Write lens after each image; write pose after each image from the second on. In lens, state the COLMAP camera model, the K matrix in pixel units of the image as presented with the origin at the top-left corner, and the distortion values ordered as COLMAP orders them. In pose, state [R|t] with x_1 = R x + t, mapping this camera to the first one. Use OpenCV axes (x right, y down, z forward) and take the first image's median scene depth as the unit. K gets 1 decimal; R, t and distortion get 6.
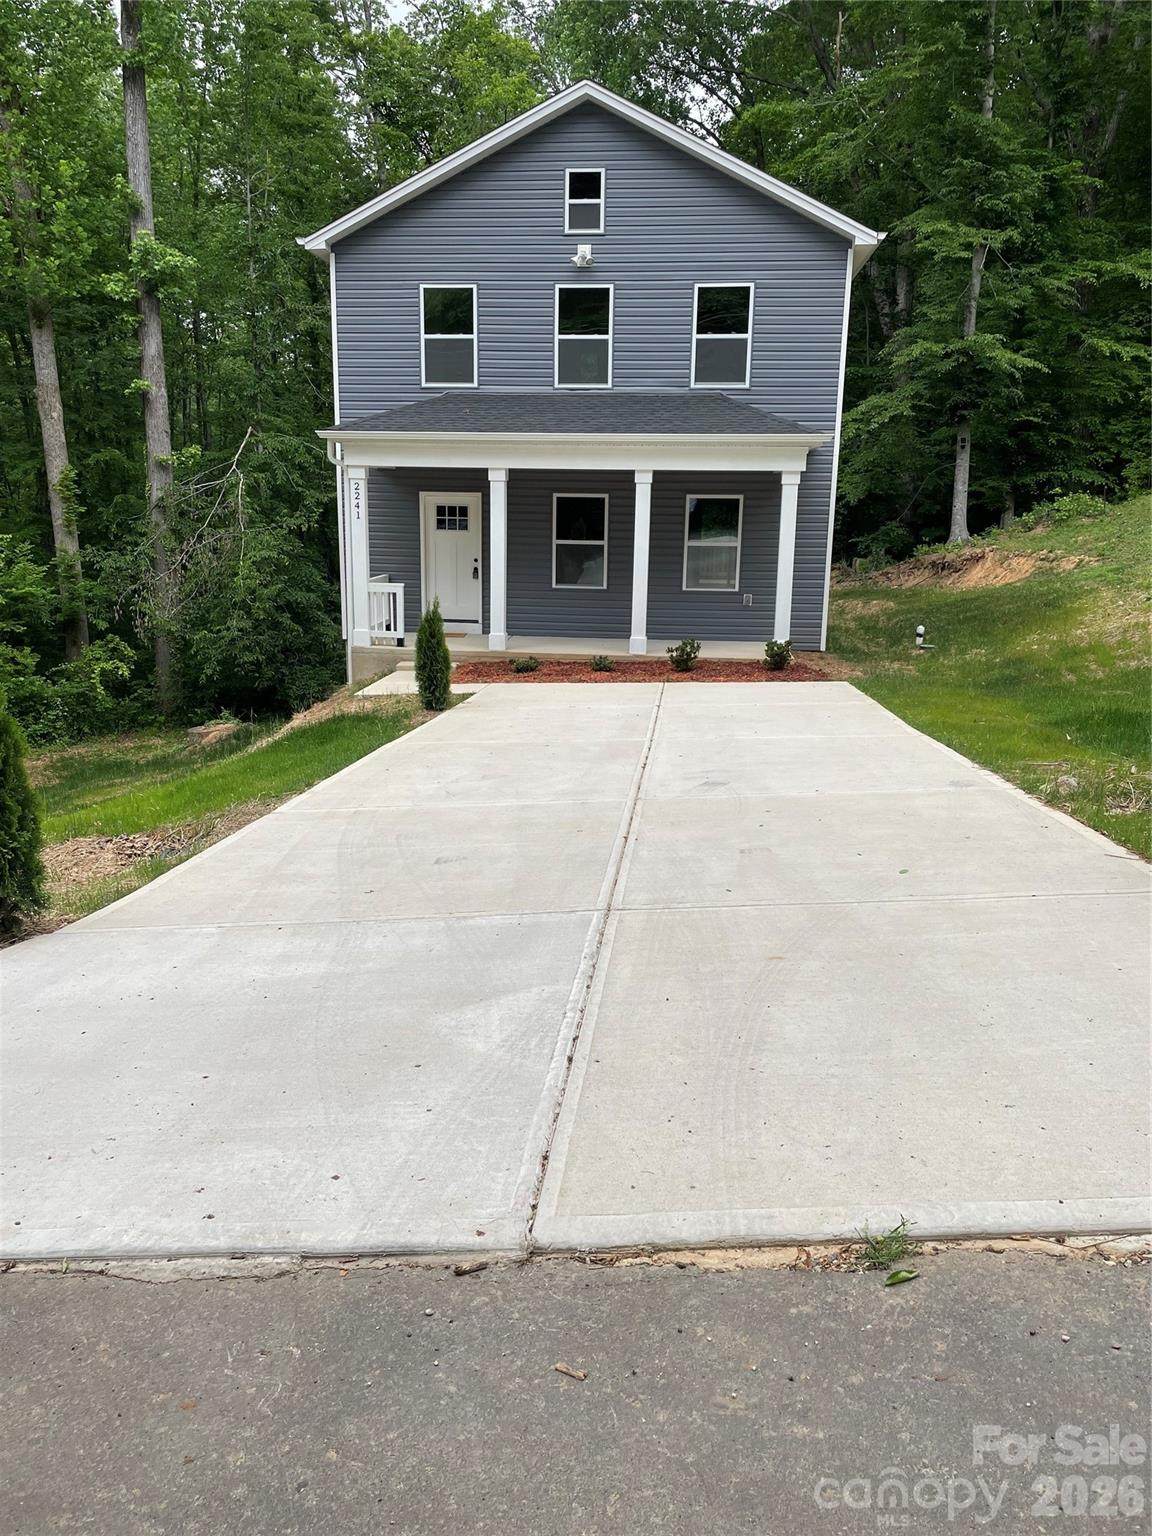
lens RADIAL K [[1166.3, 0, 558.9], [0, 1166.3, 763.4], [0, 0, 1]] dist [0.091419, -0.123511]
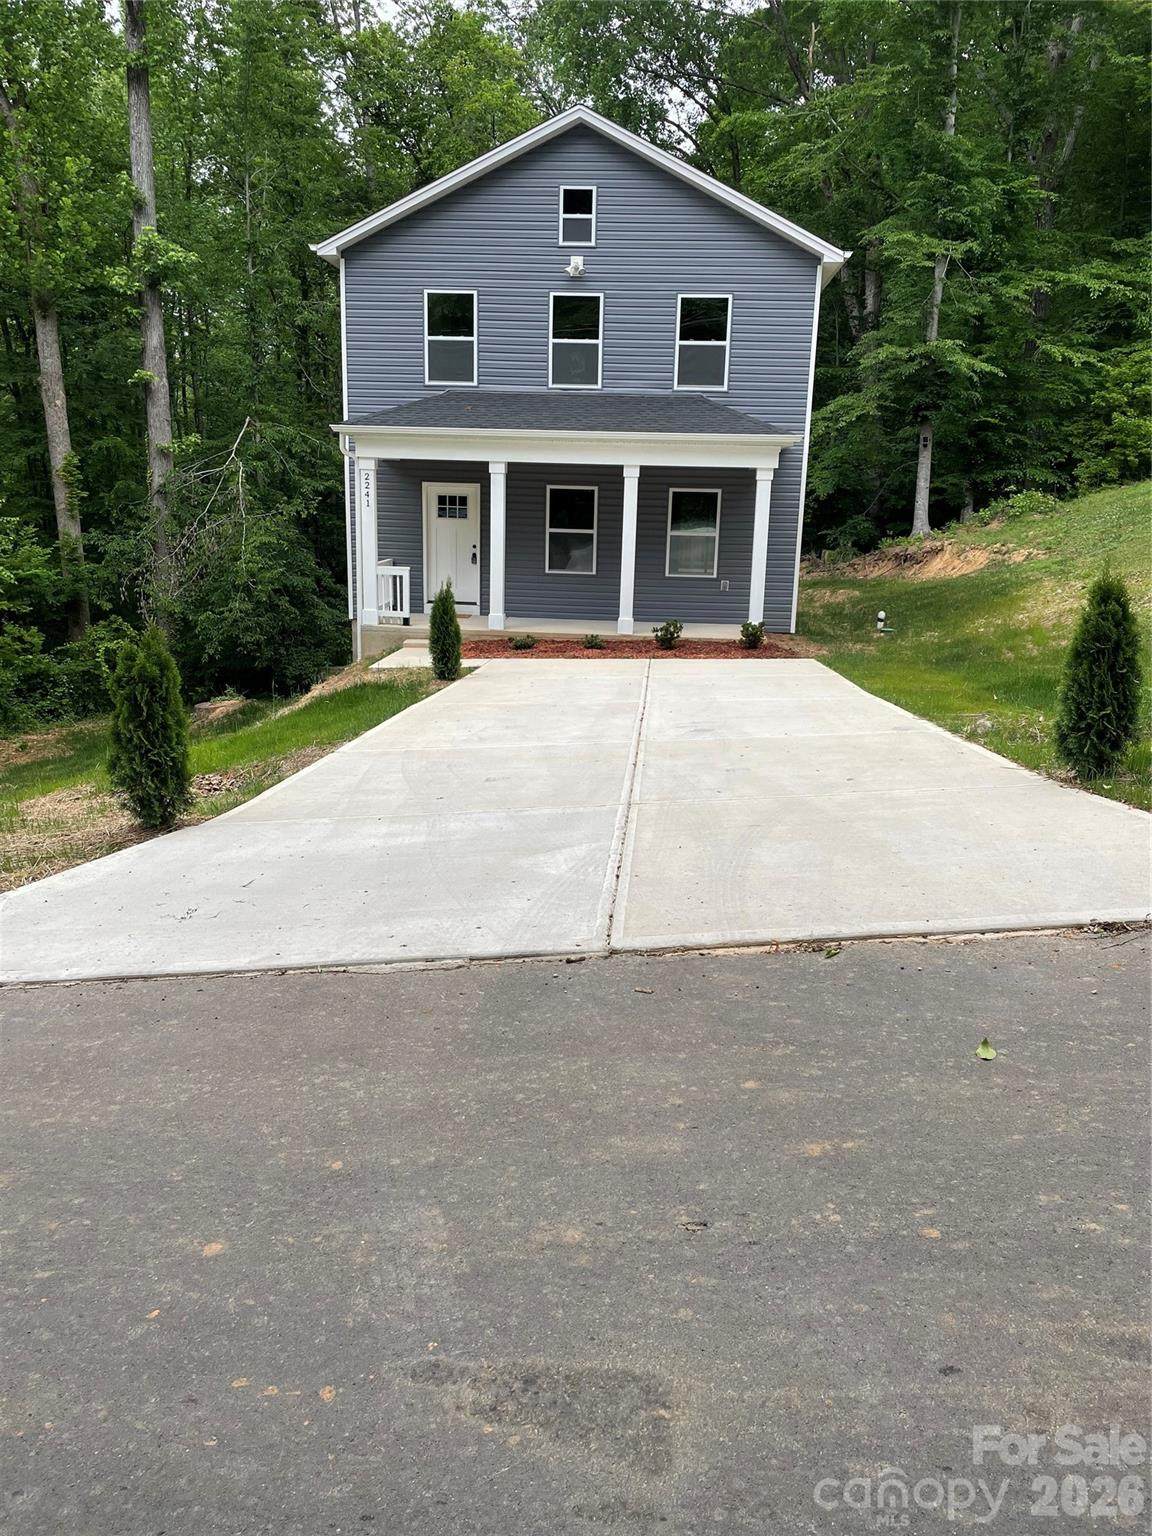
lens RADIAL K [[1167.9, 0, 576.0], [0, 1167.9, 768.0], [0, 0, 1]] dist [0.092656, -0.126772]
pose [[0.999257, 0.003079, 0.038422, -0.018287], [-0.003501, 0.999934, 0.010919, 0.018346], [-0.038385, -0.011046, 0.999202, -0.085417]]
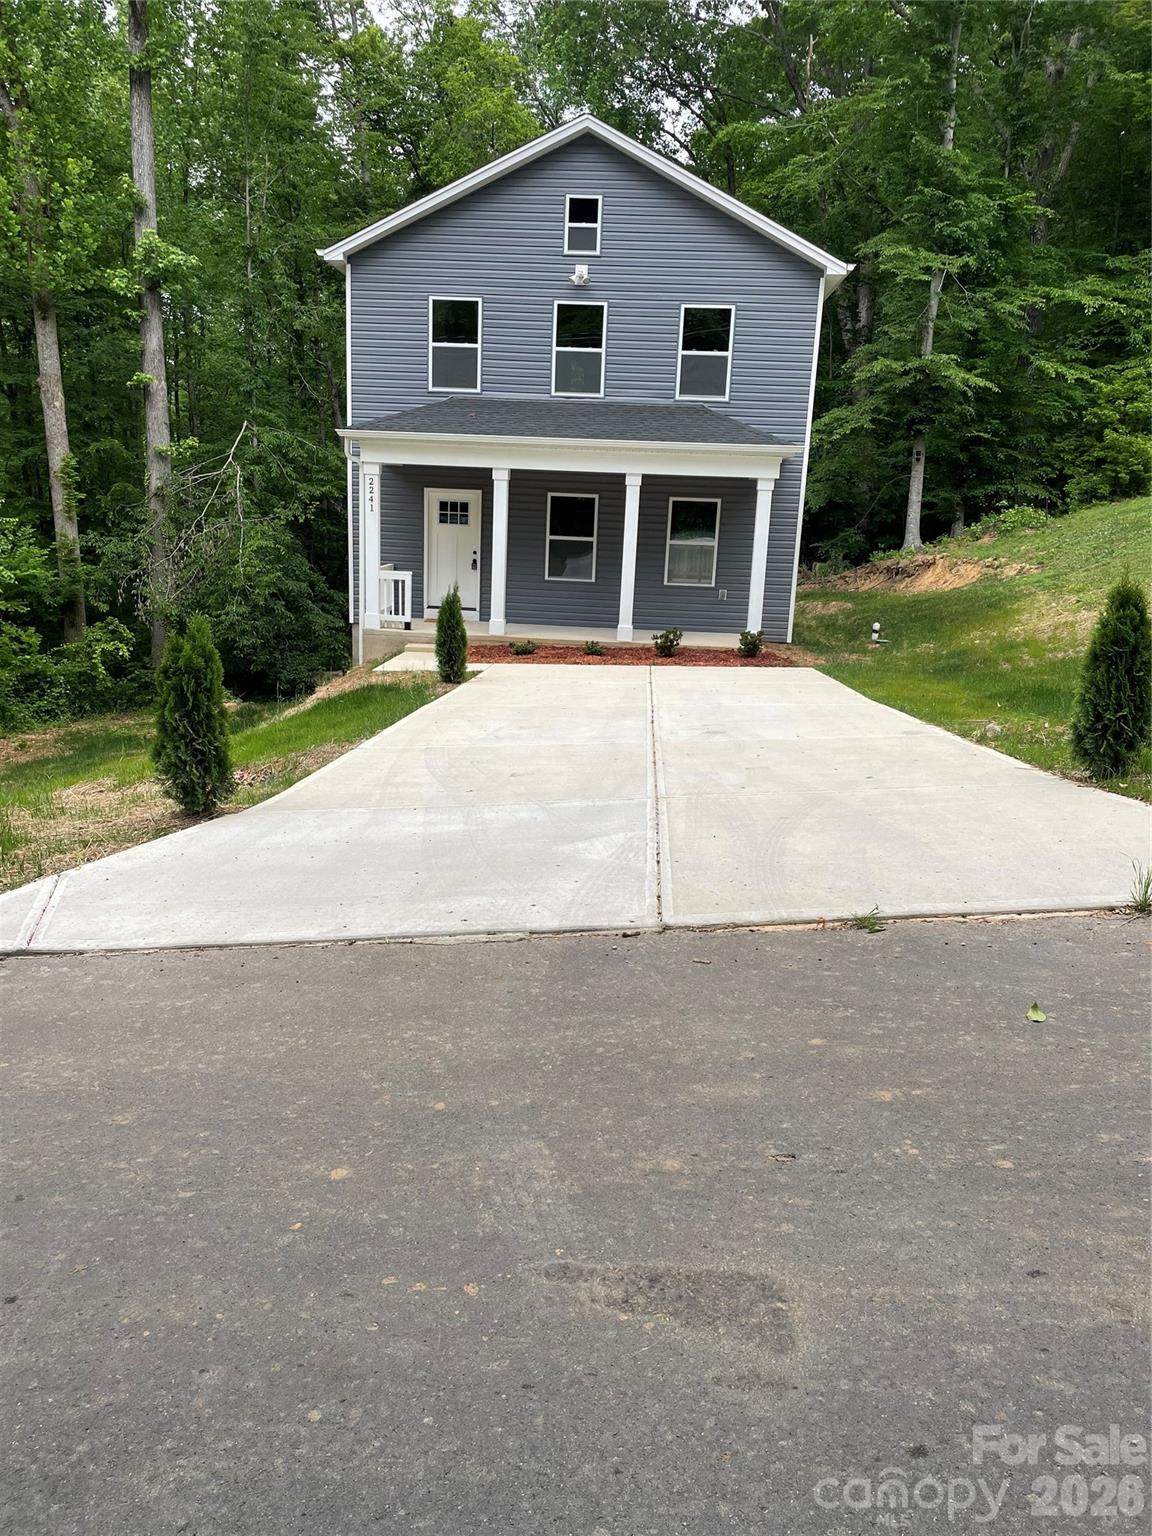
lens RADIAL K [[1167.4, 0, 559.4], [0, 1167.4, 789.6], [0, 0, 1]] dist [0.092876, -0.125542]
pose [[0.999013, 0.016187, 0.041355, -0.033971], [-0.017016, 0.999660, 0.019773, 0.023709], [-0.041021, -0.020457, 0.998949, -0.096377]]
